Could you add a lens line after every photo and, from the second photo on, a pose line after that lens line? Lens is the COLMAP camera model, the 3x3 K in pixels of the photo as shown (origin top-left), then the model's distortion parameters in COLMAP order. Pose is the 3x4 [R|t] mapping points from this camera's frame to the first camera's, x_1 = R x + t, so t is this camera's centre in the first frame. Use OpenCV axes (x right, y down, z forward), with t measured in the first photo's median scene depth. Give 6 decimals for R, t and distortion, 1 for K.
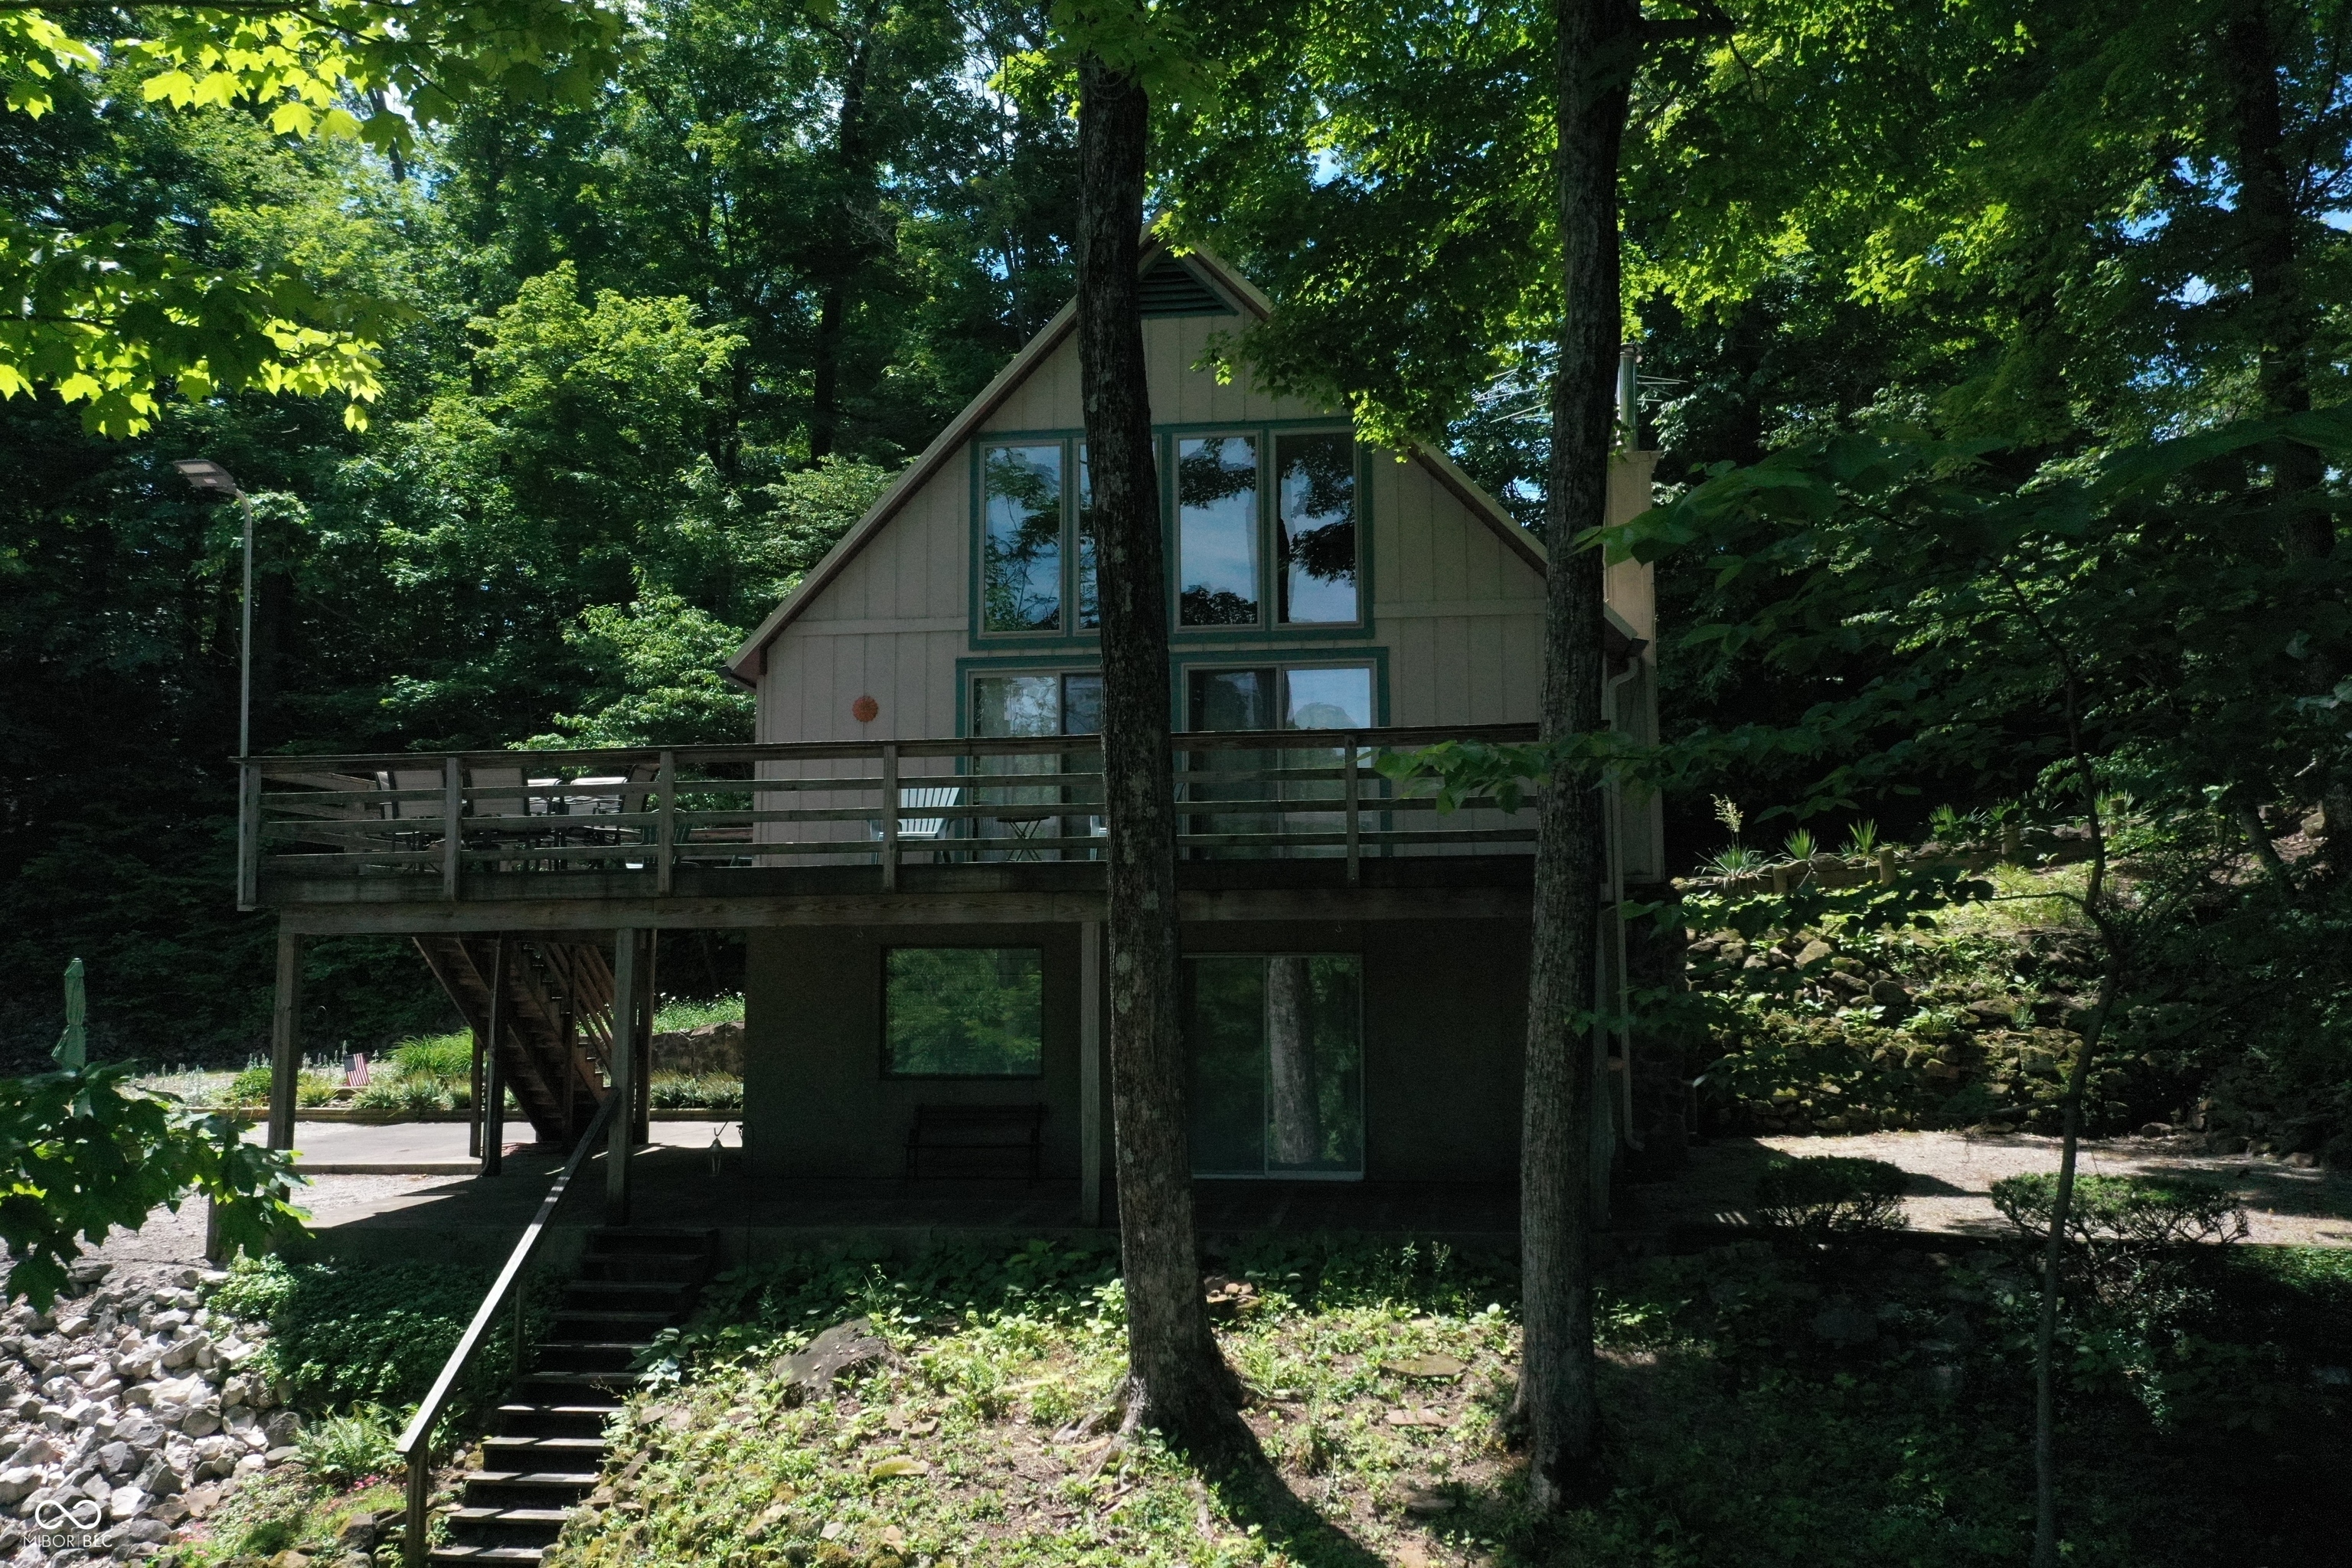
lens RADIAL K [[1866.4, 0, 1175.1], [0, 1866.4, 786.6], [0, 0, 1]] dist [0.012829, 0.001956]
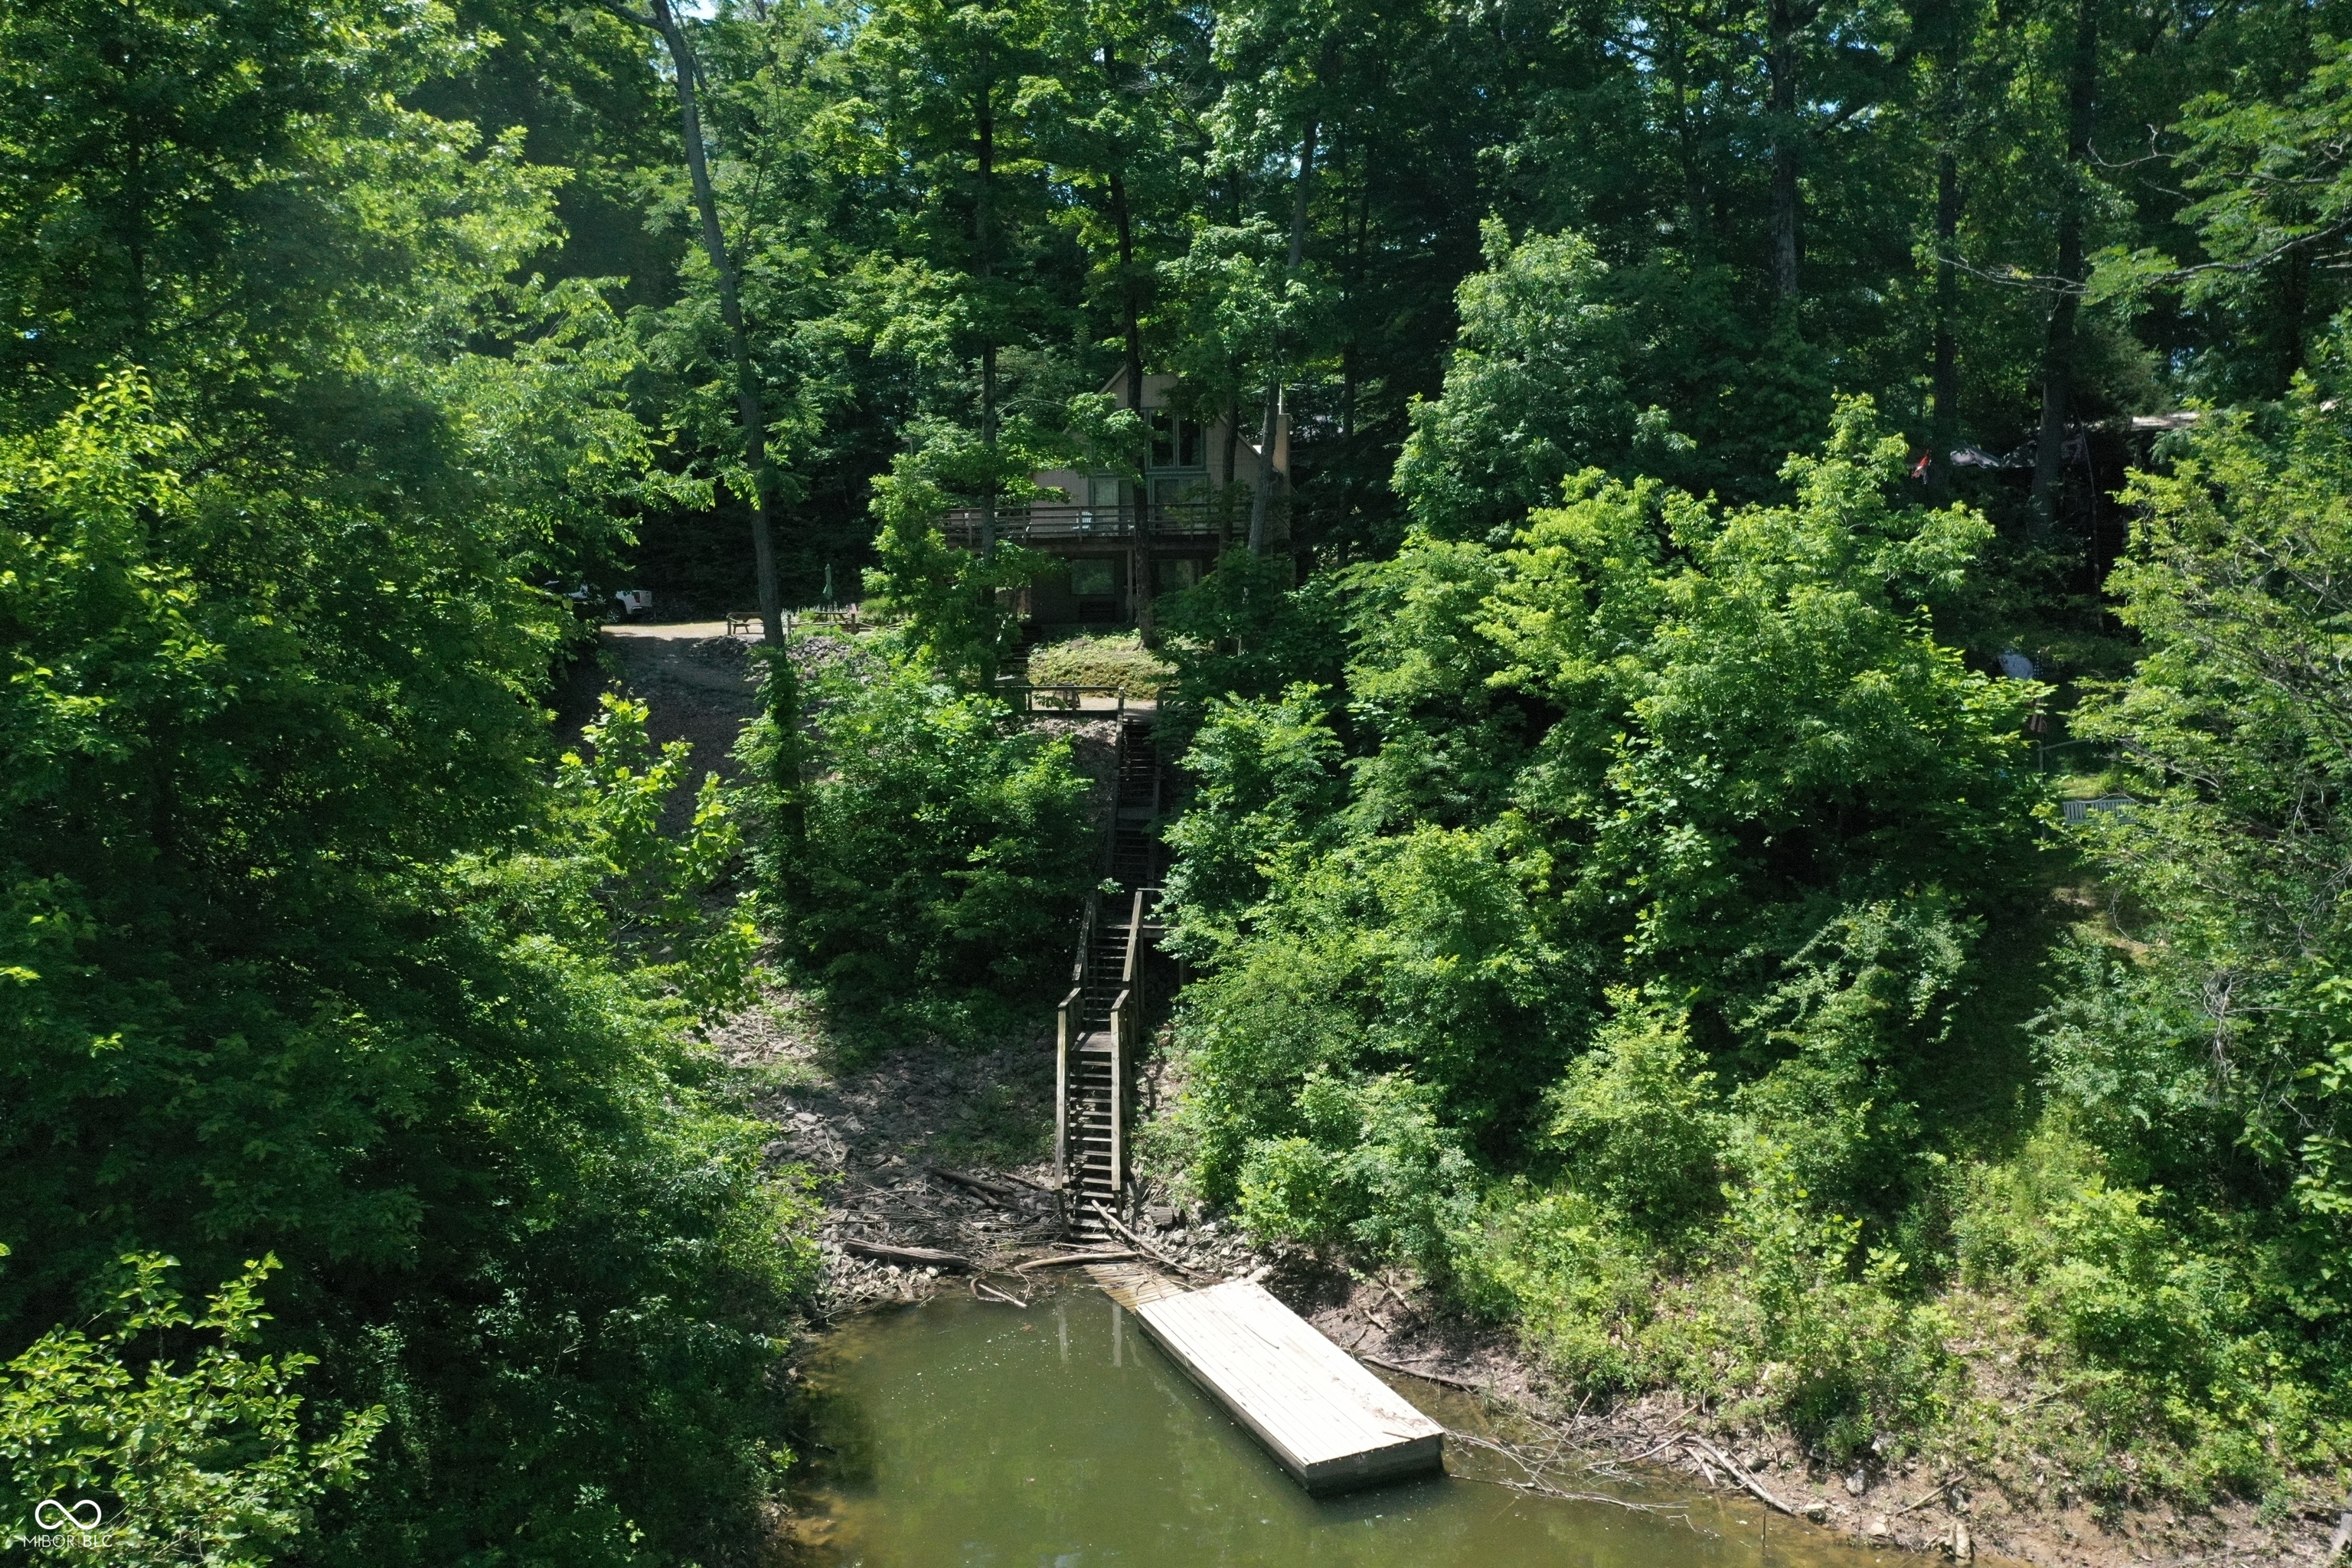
lens RADIAL K [[1866.4, 0, 1174.8], [0, 1866.4, 778.6], [0, 0, 1]] dist [0.012829, 0.001956]
pose [[0.999849, 0.008929, 0.014941, -0.003334], [-0.011529, 0.982836, 0.184119, -0.222552], [-0.013040, -0.184264, 0.982790, -3.564816]]
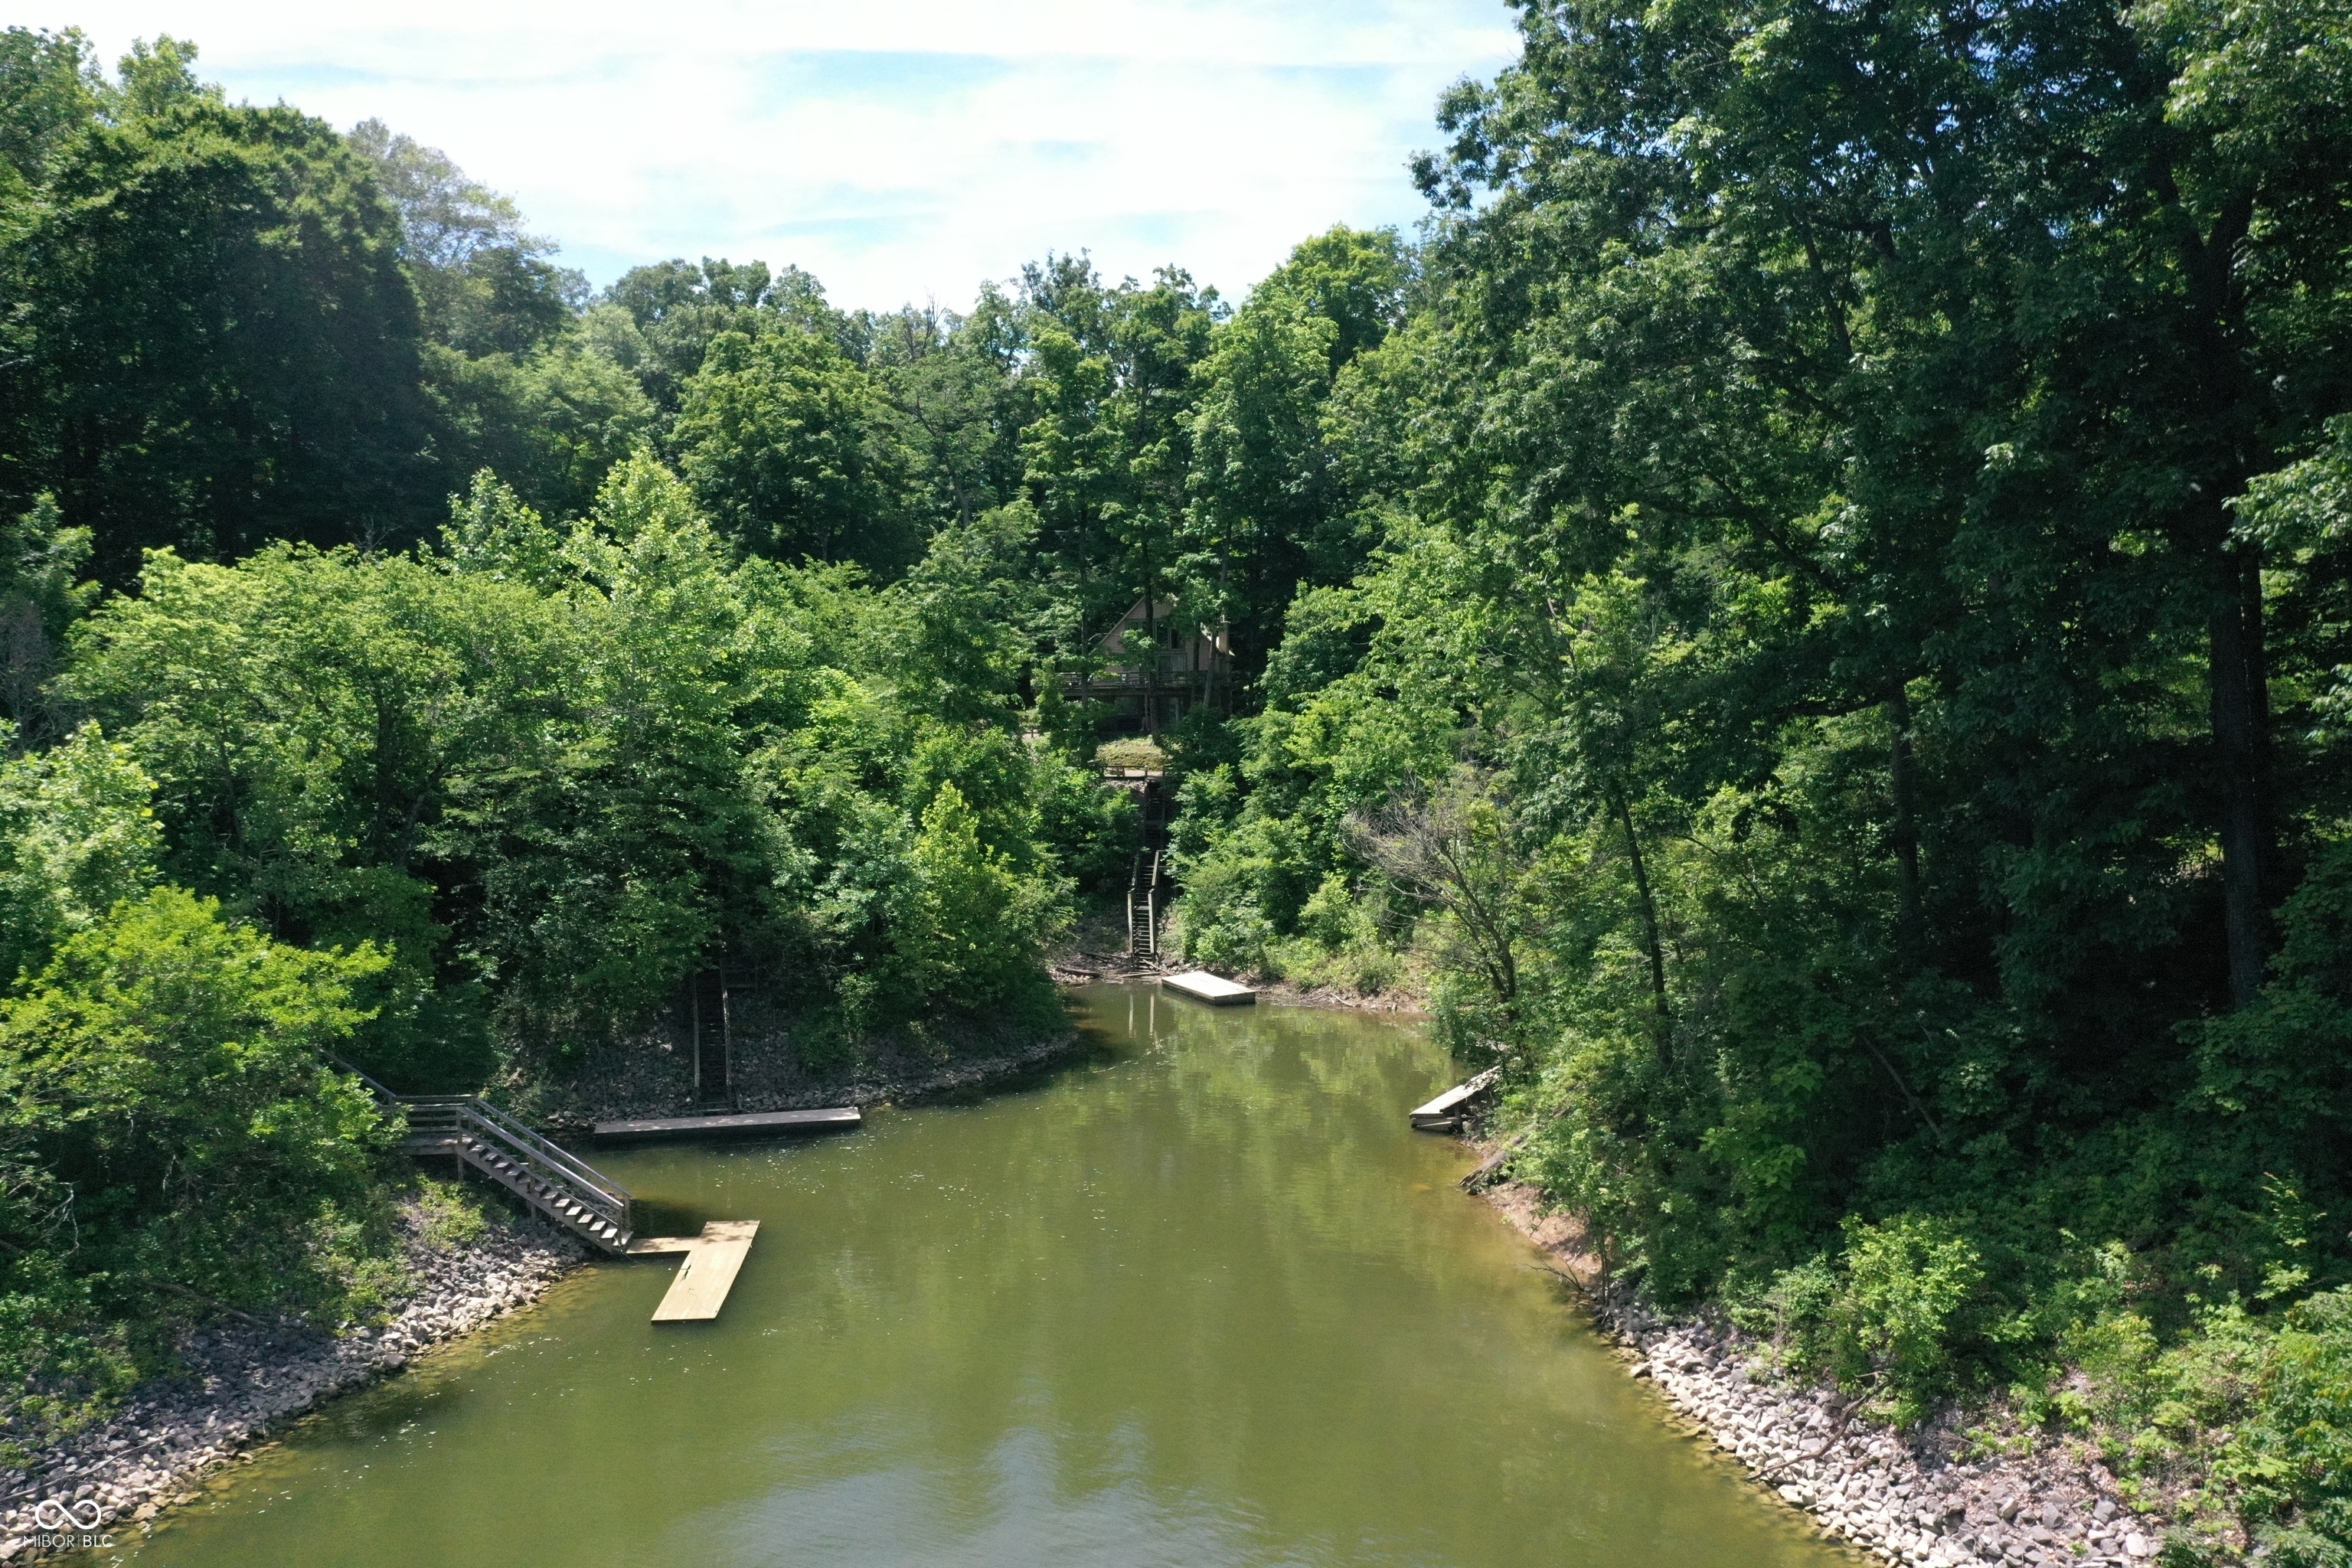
lens RADIAL K [[1866.4, 0, 1176.4], [0, 1866.4, 783.2], [0, 0, 1]] dist [0.012829, 0.001956]
pose [[0.999642, 0.007721, 0.025624, -0.133164], [-0.011546, 0.988213, 0.152651, -0.878307], [-0.024143, -0.152893, 0.987948, -7.894328]]
